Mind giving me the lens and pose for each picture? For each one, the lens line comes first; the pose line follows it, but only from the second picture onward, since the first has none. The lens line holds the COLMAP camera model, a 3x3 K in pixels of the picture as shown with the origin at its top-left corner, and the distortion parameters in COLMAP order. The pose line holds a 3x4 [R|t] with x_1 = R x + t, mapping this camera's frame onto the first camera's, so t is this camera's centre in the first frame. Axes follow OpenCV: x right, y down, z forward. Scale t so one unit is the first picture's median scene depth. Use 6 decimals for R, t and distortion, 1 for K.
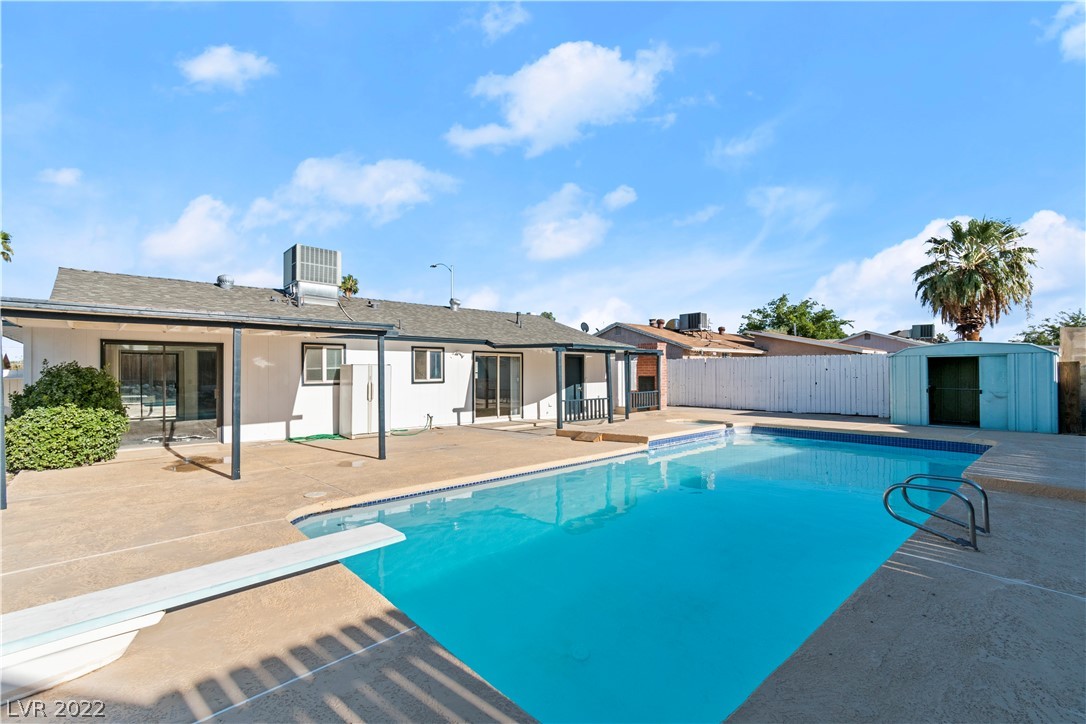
lens RADIAL K [[498.3, 0, 547.5], [0, 498.3, 368.4], [0, 0, 1]] dist [0.000867, 0.000051]
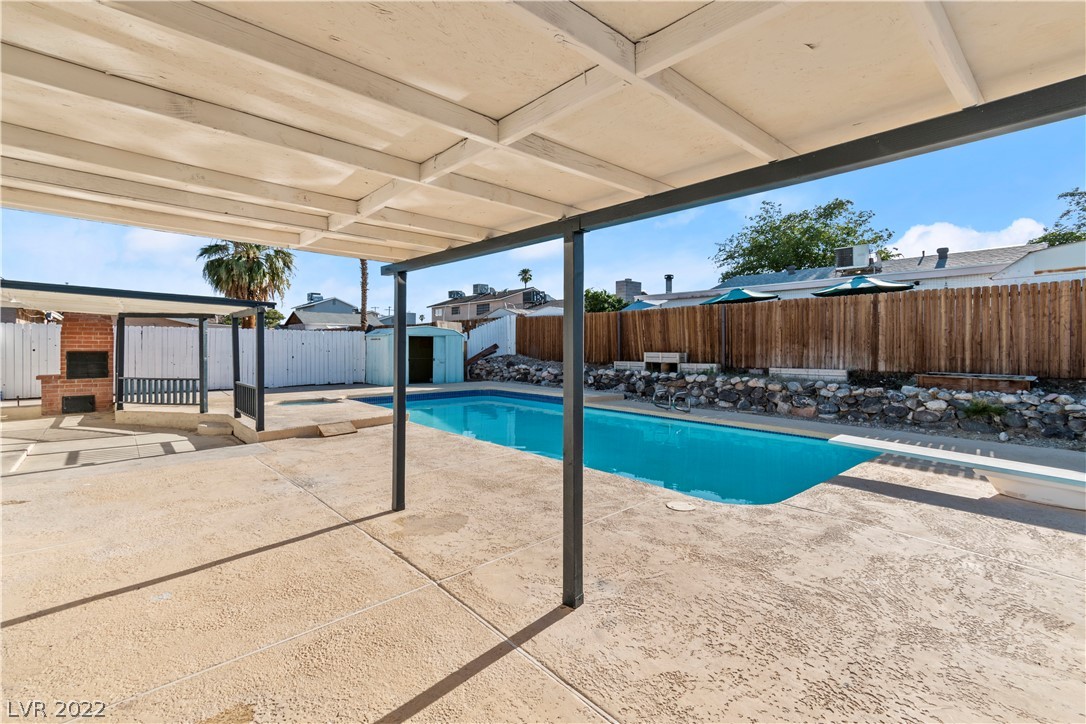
lens RADIAL K [[498.3, 0, 525.9], [0, 498.3, 350.2], [0, 0, 1]] dist [0.000867, 0.000051]
pose [[0.003875, -0.003038, 0.999988, -0.498071], [-0.010965, 0.999935, 0.003080, 0.007545], [-0.999932, -0.010977, 0.003841, 0.523372]]
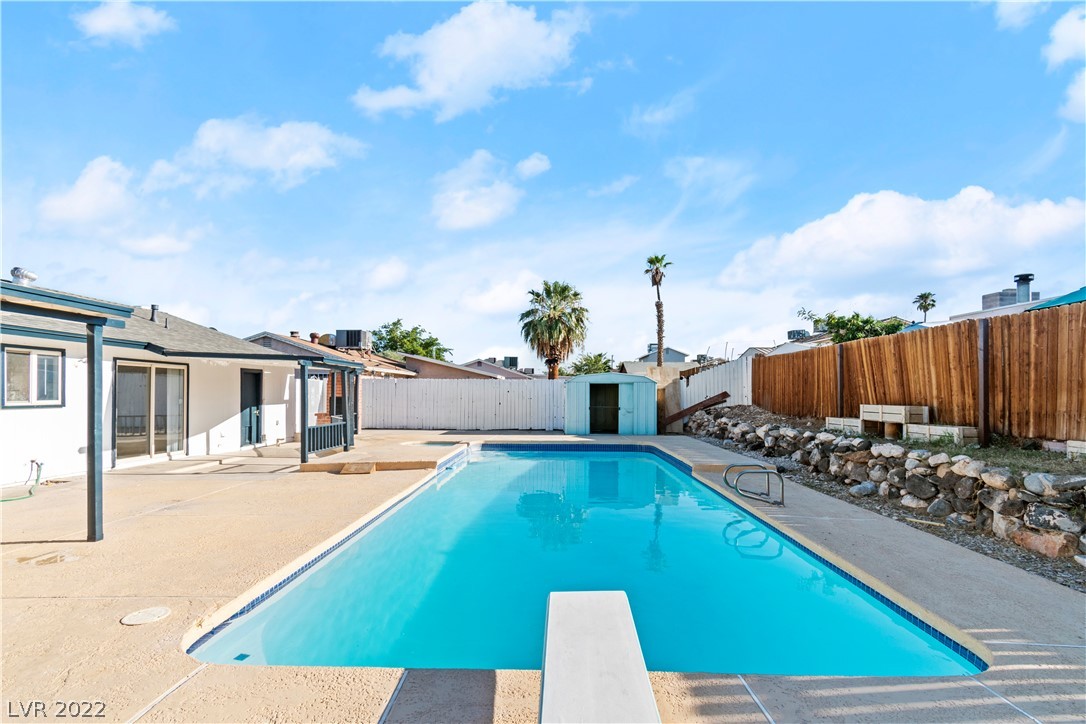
lens RADIAL K [[498.3, 0, 564.4], [0, 498.3, 394.2], [0, 0, 1]] dist [0.000867, 0.000051]
pose [[0.677702, 0.007291, 0.735300, -0.207868], [-0.014472, 0.999889, 0.003423, 0.002001], [-0.735194, -0.012961, 0.677733, 0.113076]]
